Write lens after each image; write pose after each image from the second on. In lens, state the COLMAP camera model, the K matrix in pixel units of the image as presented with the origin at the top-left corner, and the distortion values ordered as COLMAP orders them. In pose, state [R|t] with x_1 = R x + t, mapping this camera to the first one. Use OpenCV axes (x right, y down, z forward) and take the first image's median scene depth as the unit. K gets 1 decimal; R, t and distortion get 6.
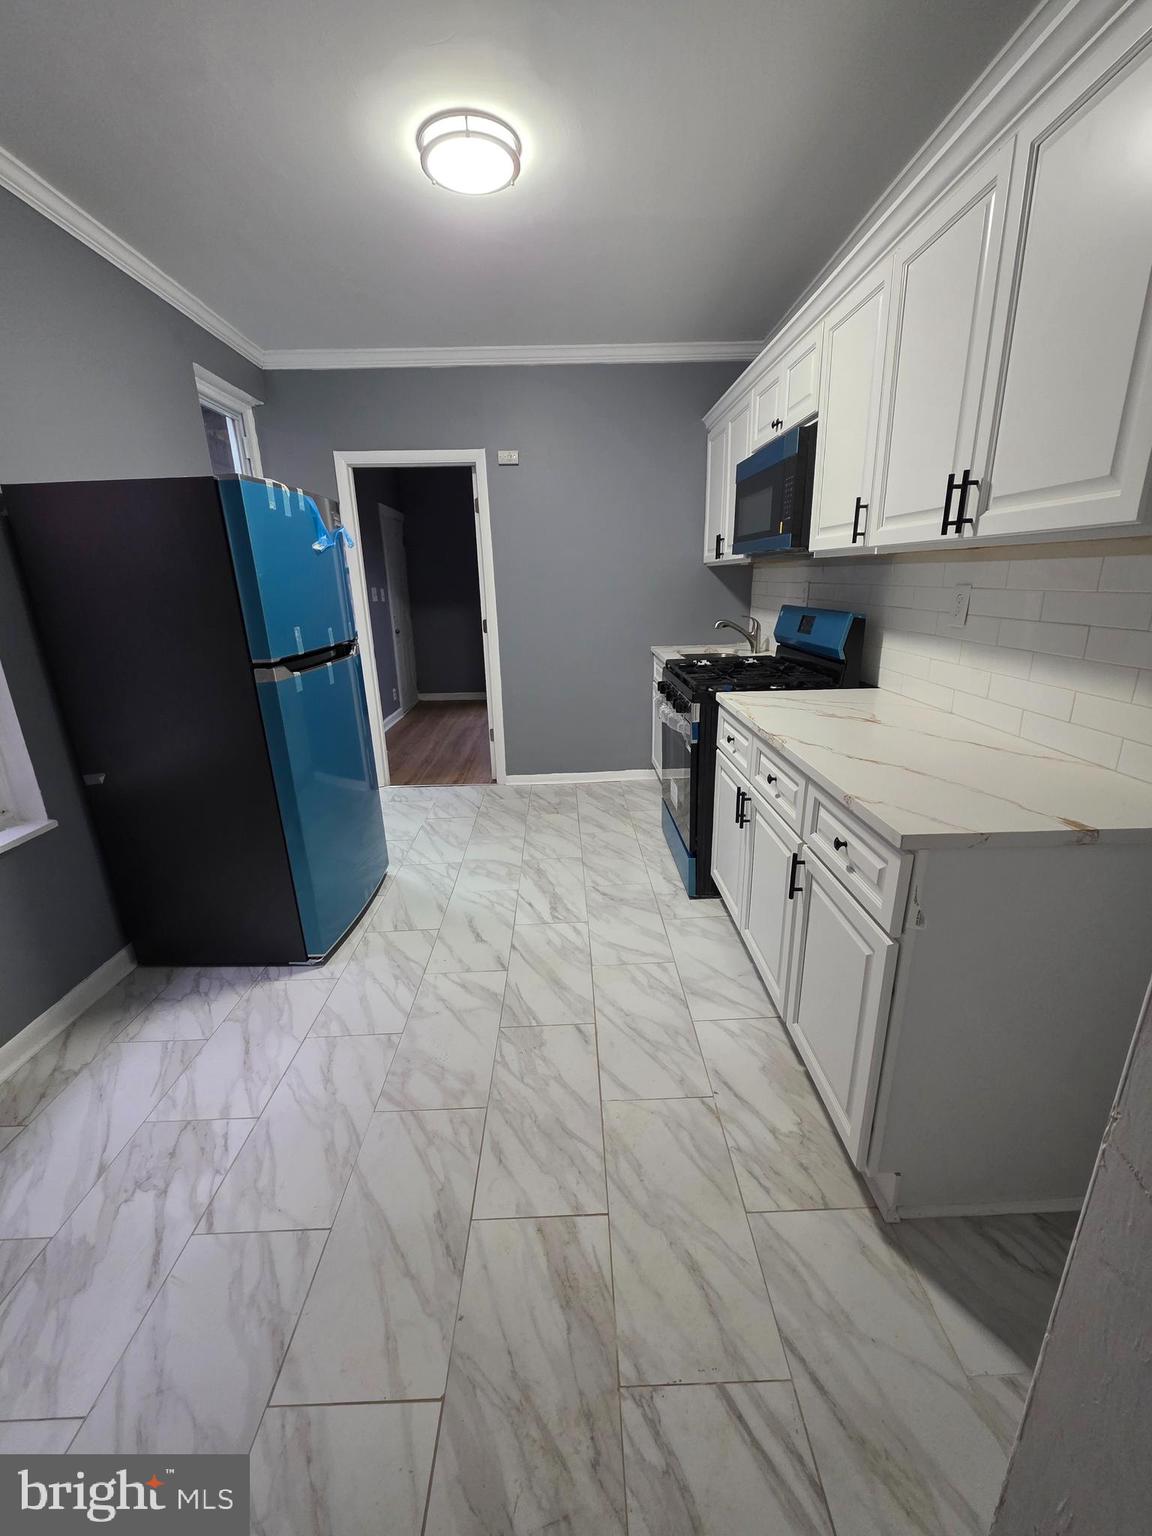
lens RADIAL K [[610.9, 0, 580.4], [0, 610.9, 767.1], [0, 0, 1]] dist [0.002025, -0.000064]
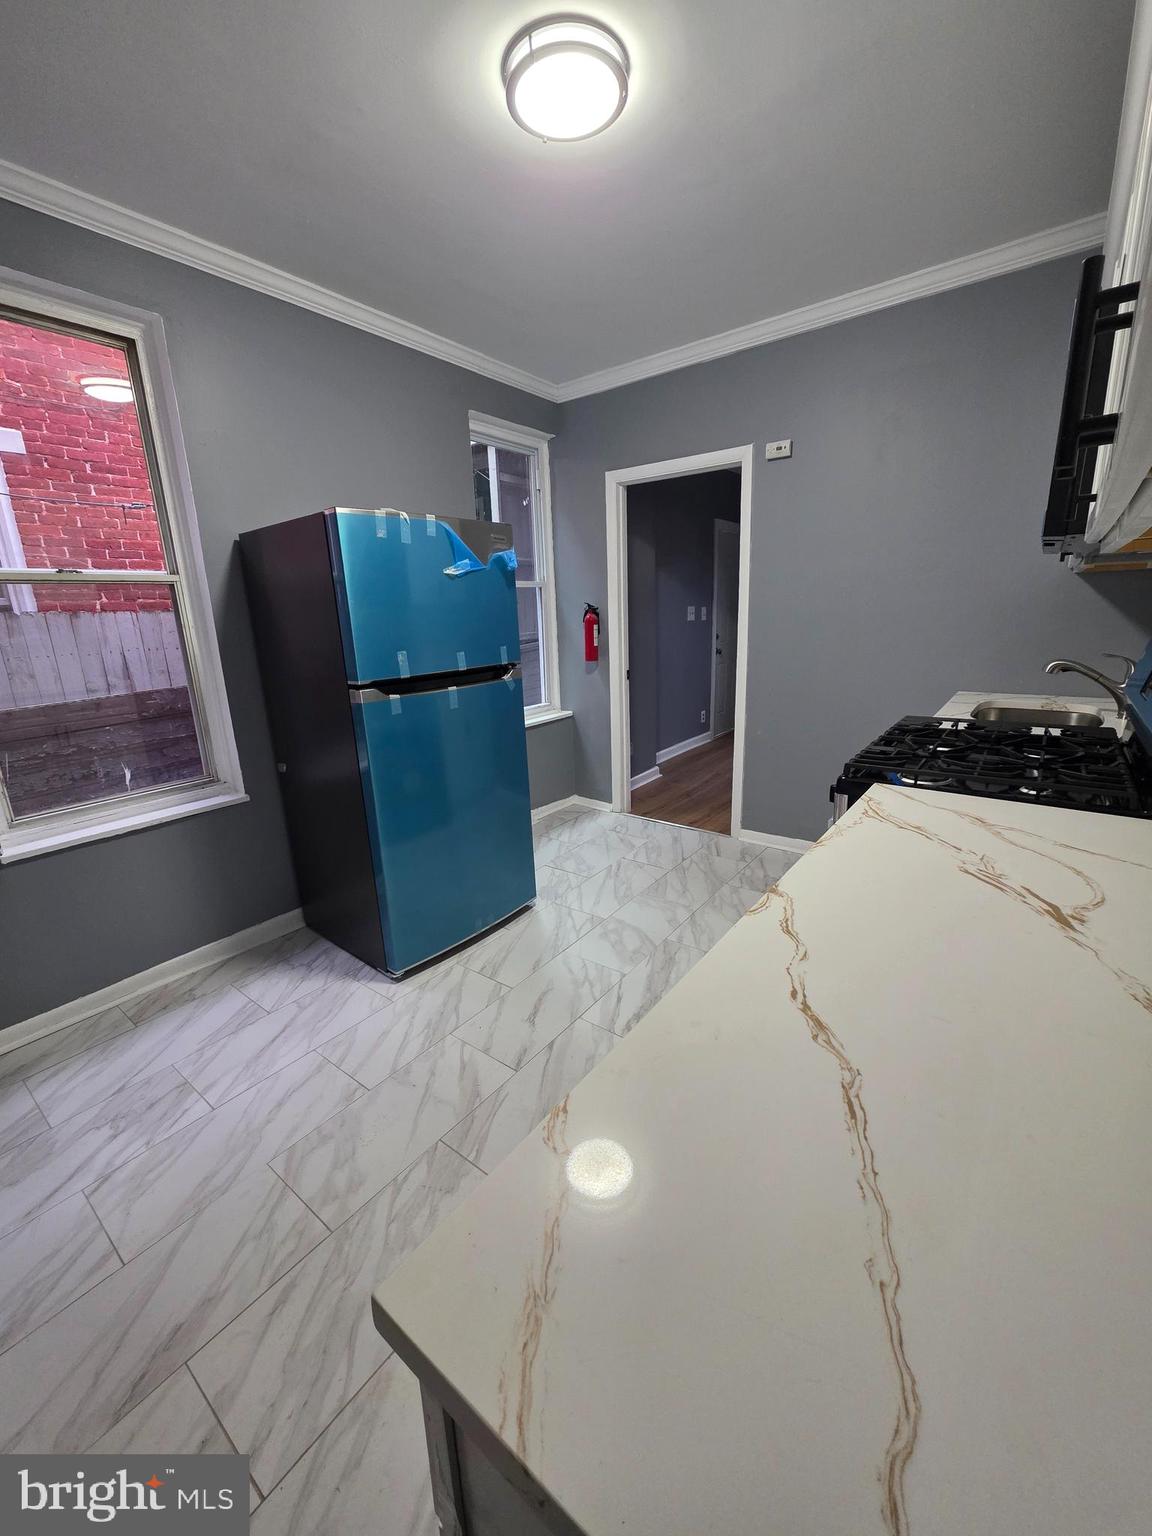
lens RADIAL K [[610.9, 0, 581.7], [0, 610.9, 765.9], [0, 0, 1]] dist [0.002025, -0.000064]
pose [[0.779646, 0.154530, -0.606855, 0.376312], [-0.169800, 0.984937, 0.032656, -0.113530], [0.602761, 0.077584, 0.794141, 0.353446]]
